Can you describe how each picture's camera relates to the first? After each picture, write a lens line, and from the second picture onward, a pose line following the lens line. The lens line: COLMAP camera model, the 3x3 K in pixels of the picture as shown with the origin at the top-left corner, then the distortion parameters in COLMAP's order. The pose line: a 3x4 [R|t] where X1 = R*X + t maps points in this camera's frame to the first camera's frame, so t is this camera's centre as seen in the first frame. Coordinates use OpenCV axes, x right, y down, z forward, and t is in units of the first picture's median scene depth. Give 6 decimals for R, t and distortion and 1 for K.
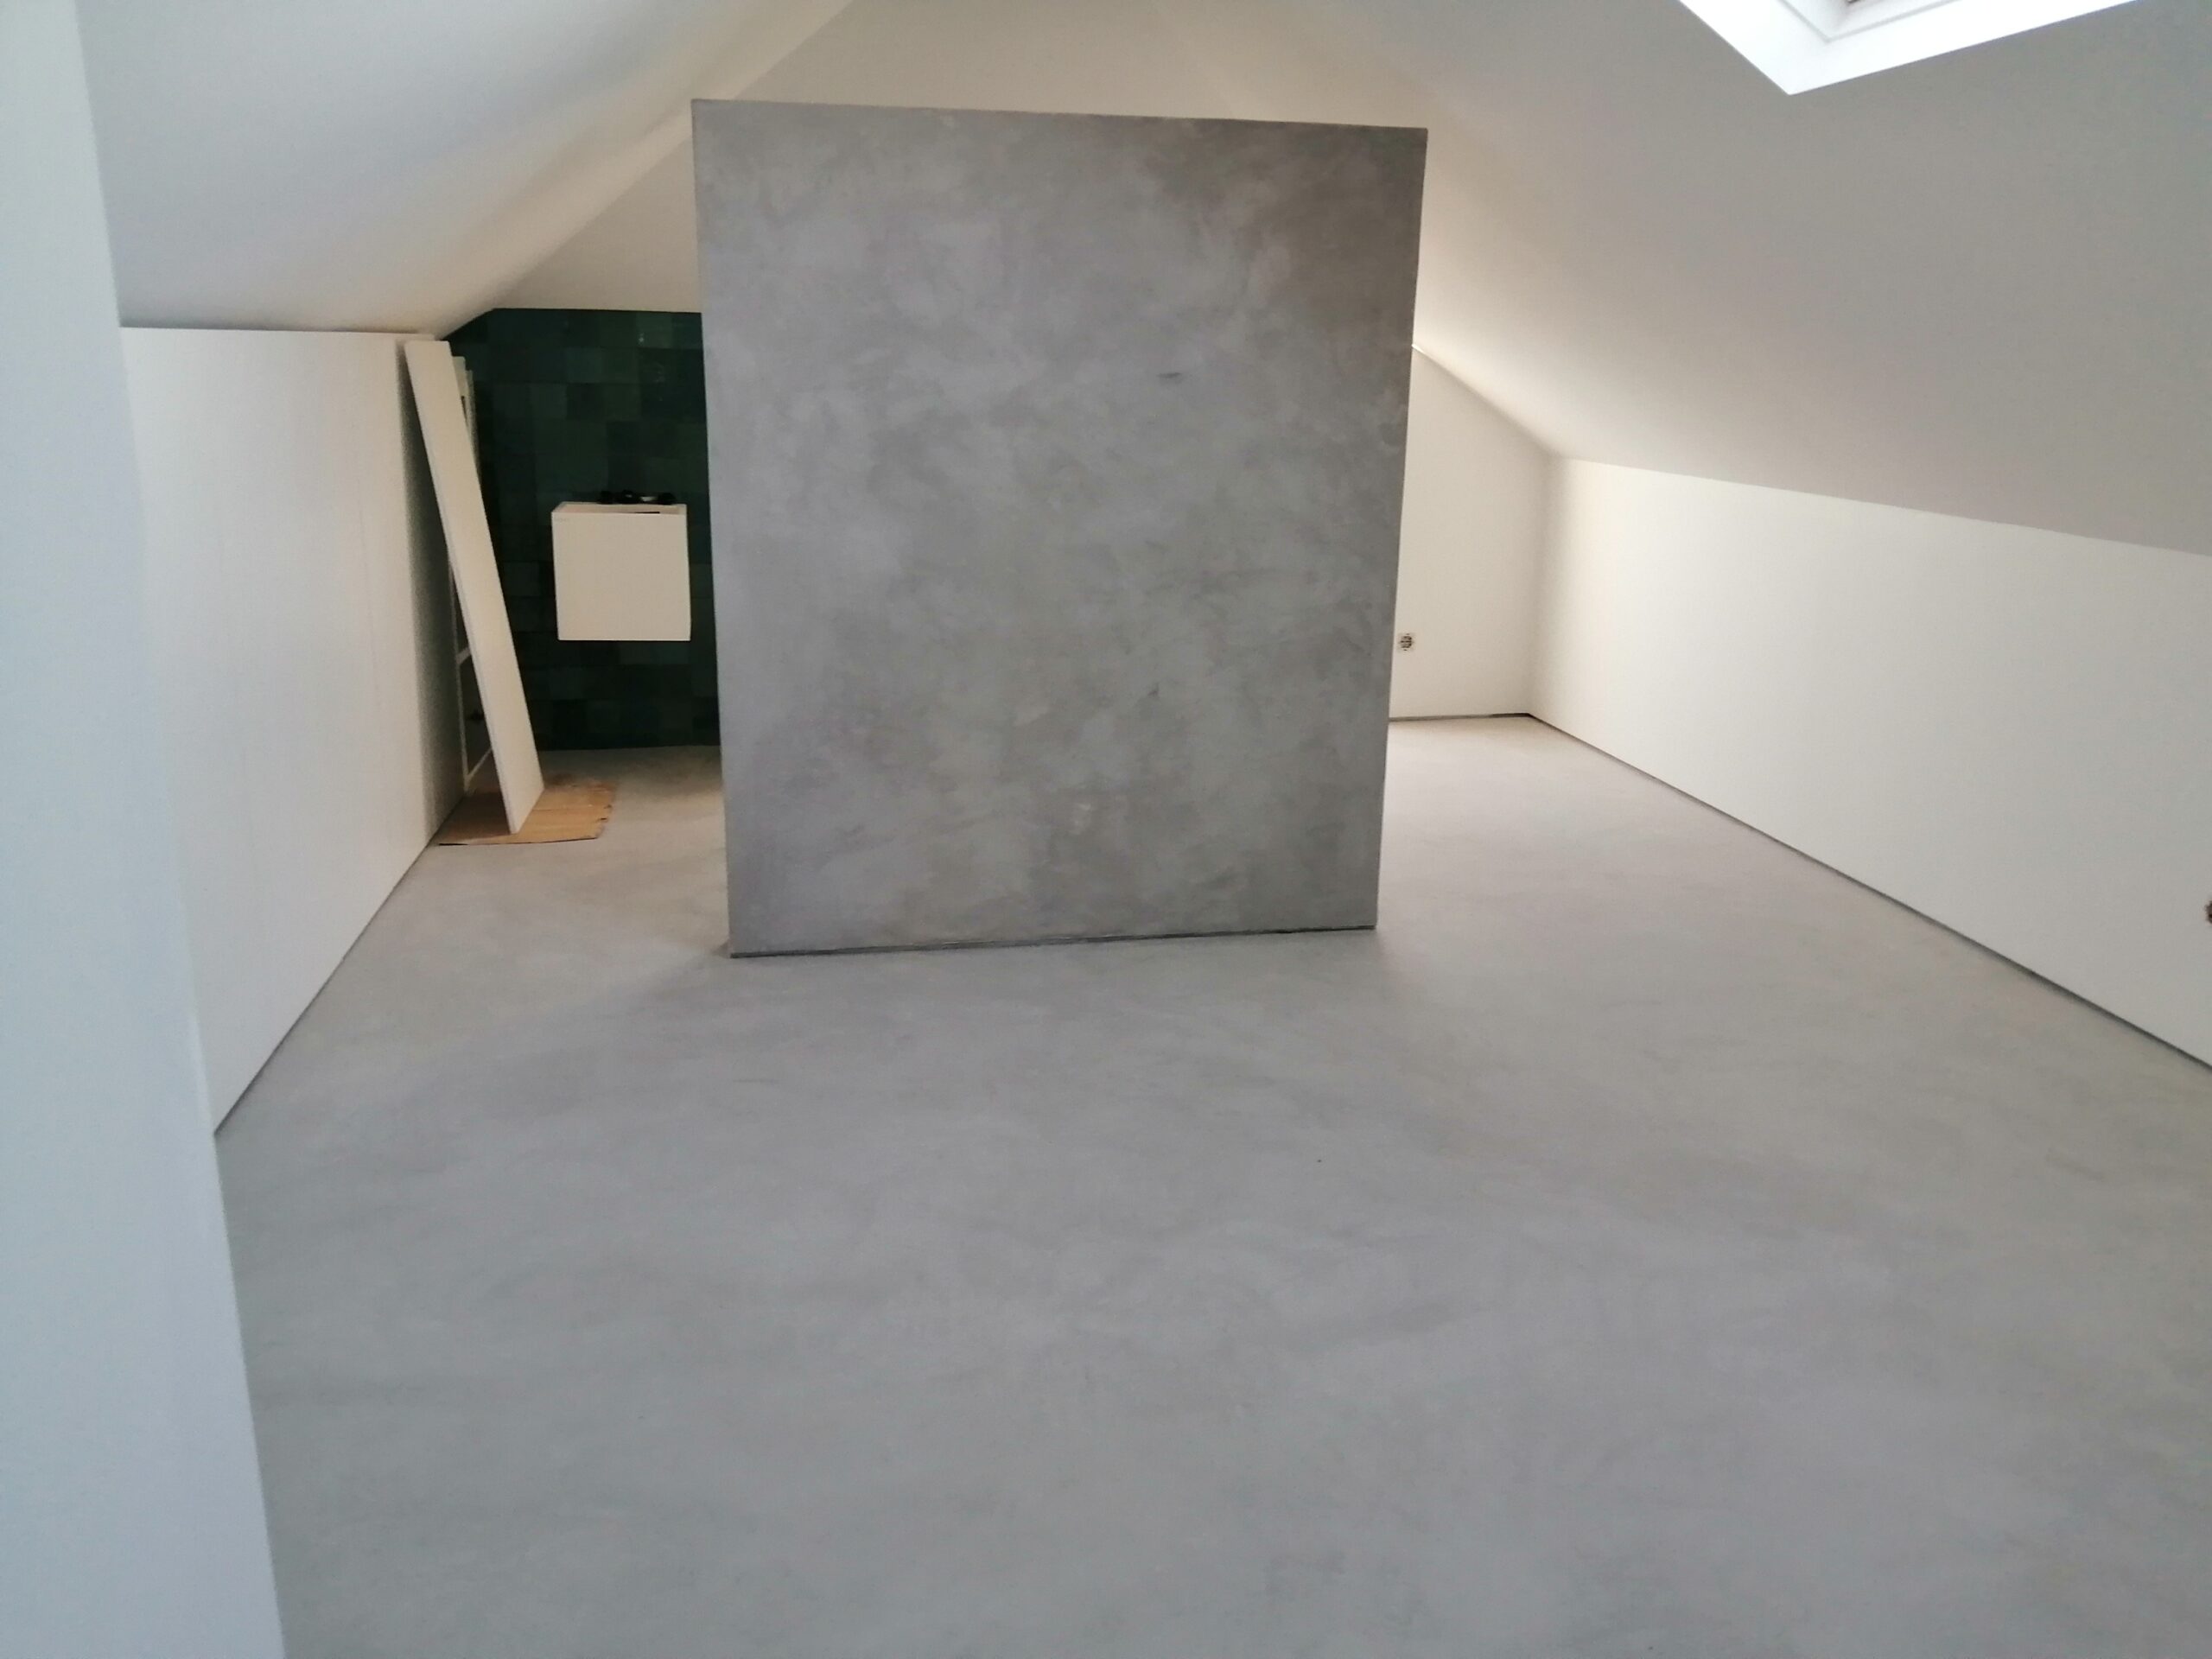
lens RADIAL K [[1716.5, 0, 1109.6], [0, 1716.5, 826.9], [0, 0, 1]] dist [0.064957, -0.010942]
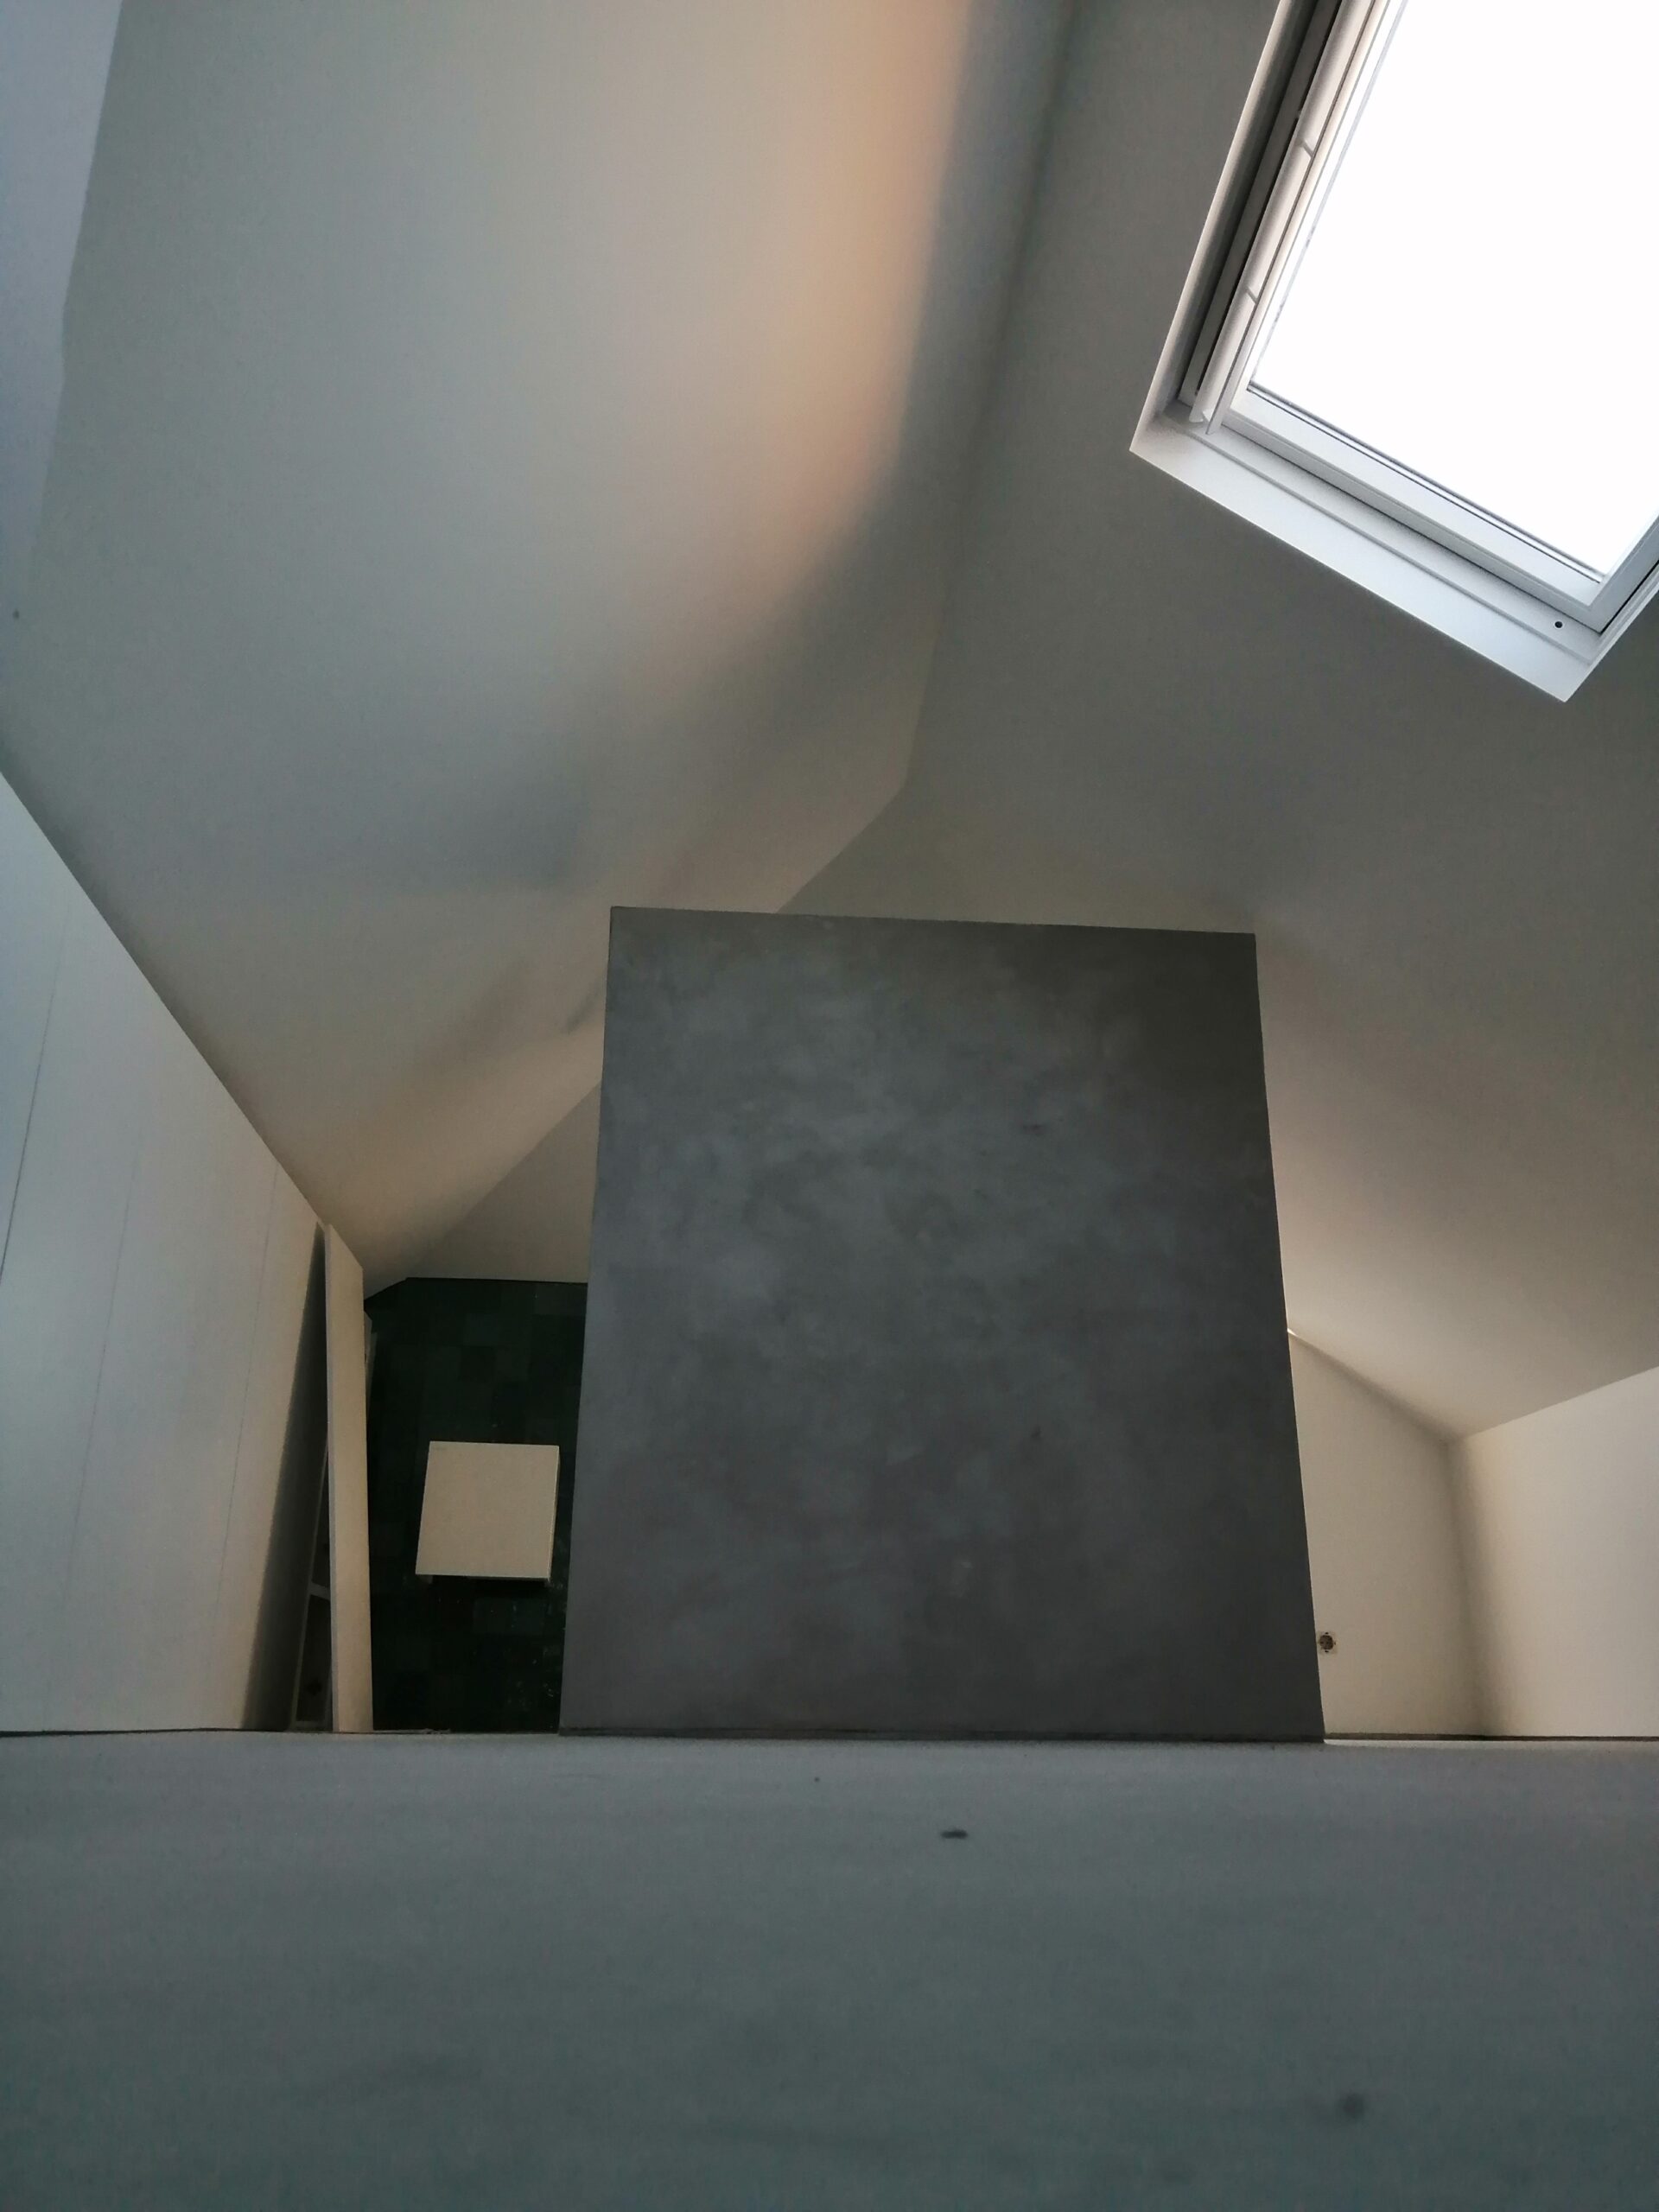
lens RADIAL K [[1716.5, 0, 818.4], [0, 1716.5, 1096.7], [0, 0, 1]] dist [0.064957, -0.010942]
pose [[0.995524, -0.037871, -0.086590, -0.003622], [-0.020843, 0.805672, -0.591995, 0.339712], [0.092183, 0.591150, 0.801276, 0.135466]]
